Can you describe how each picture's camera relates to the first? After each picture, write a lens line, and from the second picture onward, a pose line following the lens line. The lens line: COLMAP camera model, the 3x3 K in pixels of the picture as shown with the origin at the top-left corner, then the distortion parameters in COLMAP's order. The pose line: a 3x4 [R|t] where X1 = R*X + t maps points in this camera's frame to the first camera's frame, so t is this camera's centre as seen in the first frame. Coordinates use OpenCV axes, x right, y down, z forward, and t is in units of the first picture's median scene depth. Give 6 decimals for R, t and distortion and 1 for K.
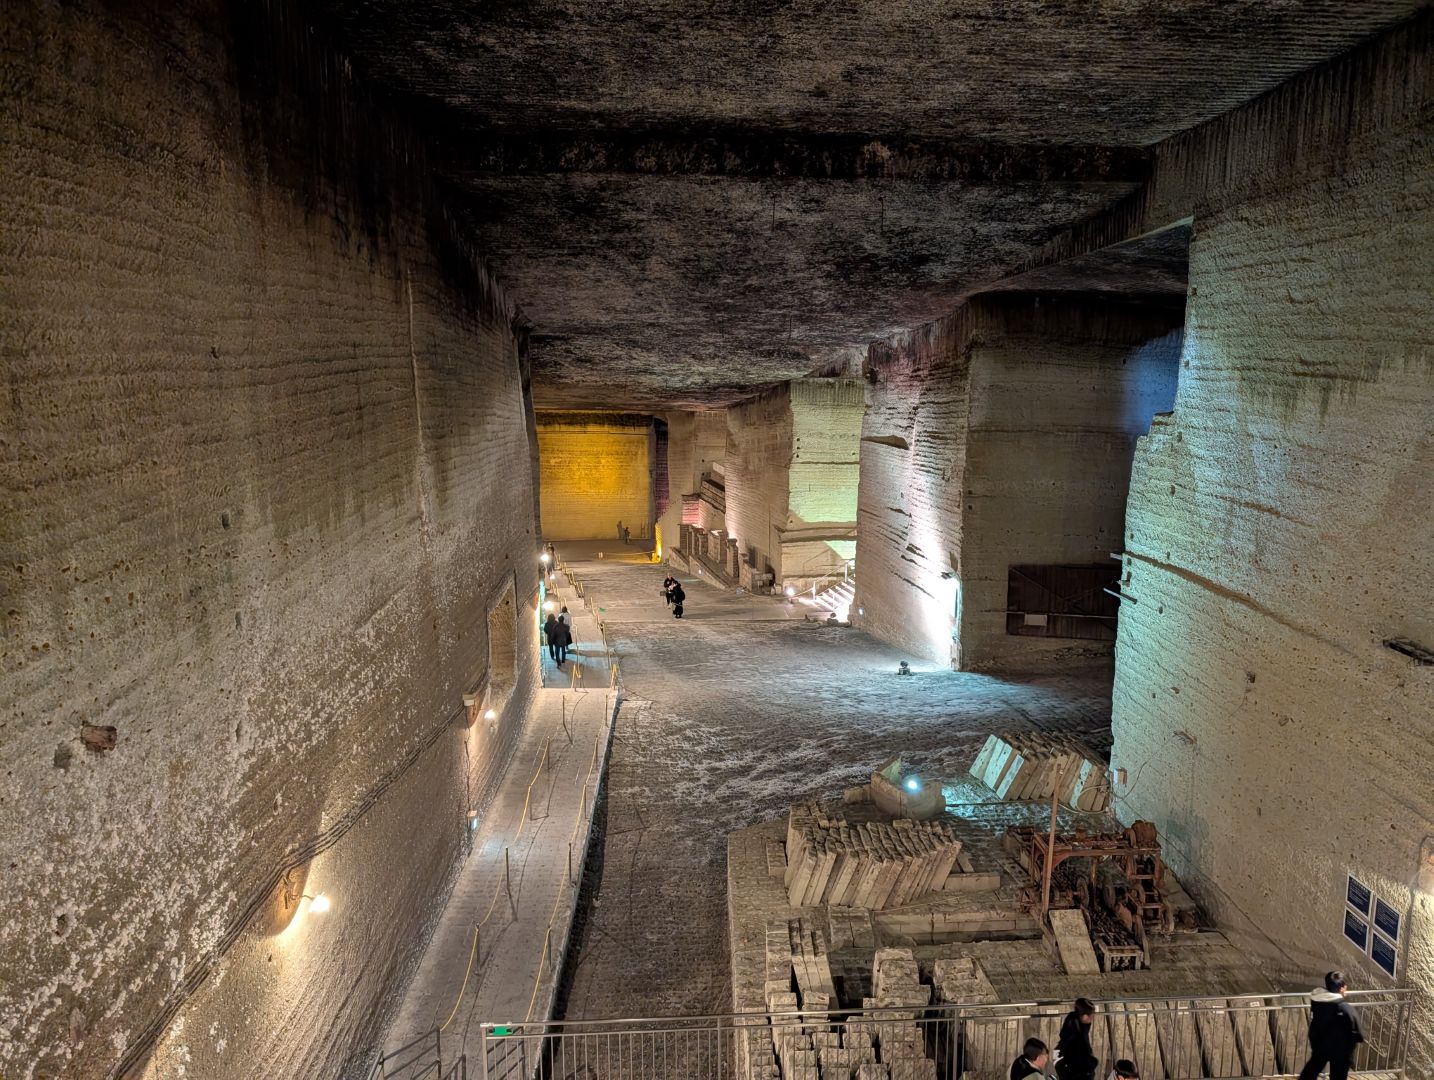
lens RADIAL K [[1006.7, 0, 717.0], [0, 1006.7, 540.0], [0, 0, 1]] dist [-0.000852, 0.000089]
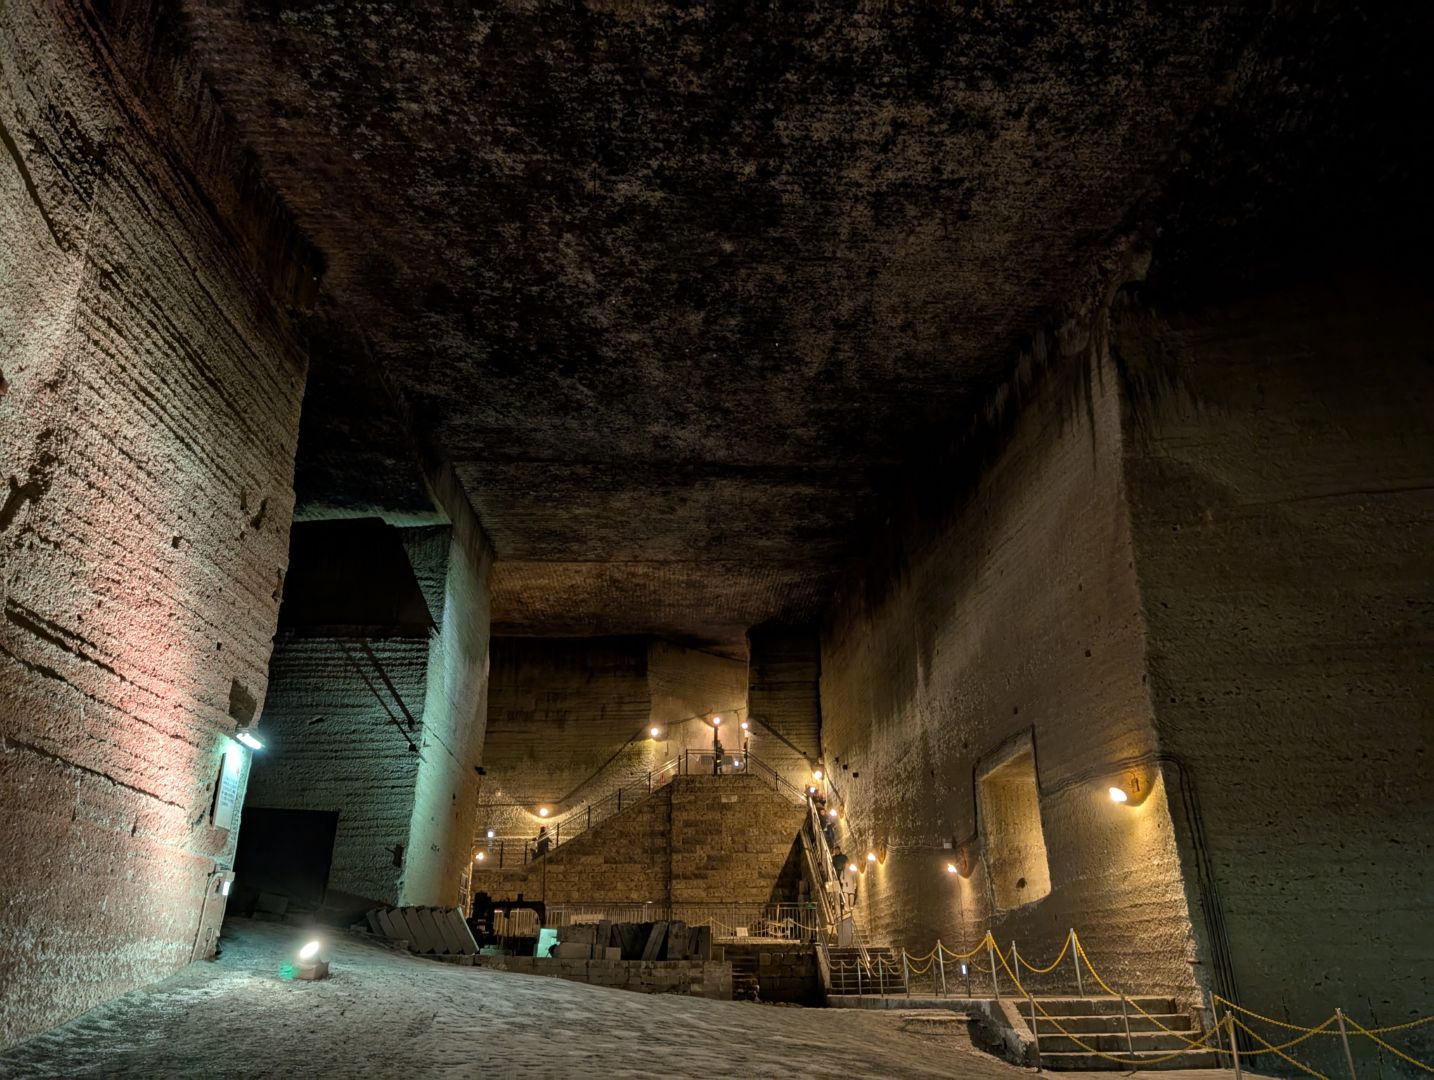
lens RADIAL K [[1006.7, 0, 717.0], [0, 1006.7, 540.0], [0, 0, 1]] dist [-0.000852, 0.000089]
pose [[-0.999995, 0.001198, -0.002937, 0.024320], [0.001856, 0.971880, -0.235470, 0.071672], [0.002572, -0.235475, -0.971877, 1.824008]]
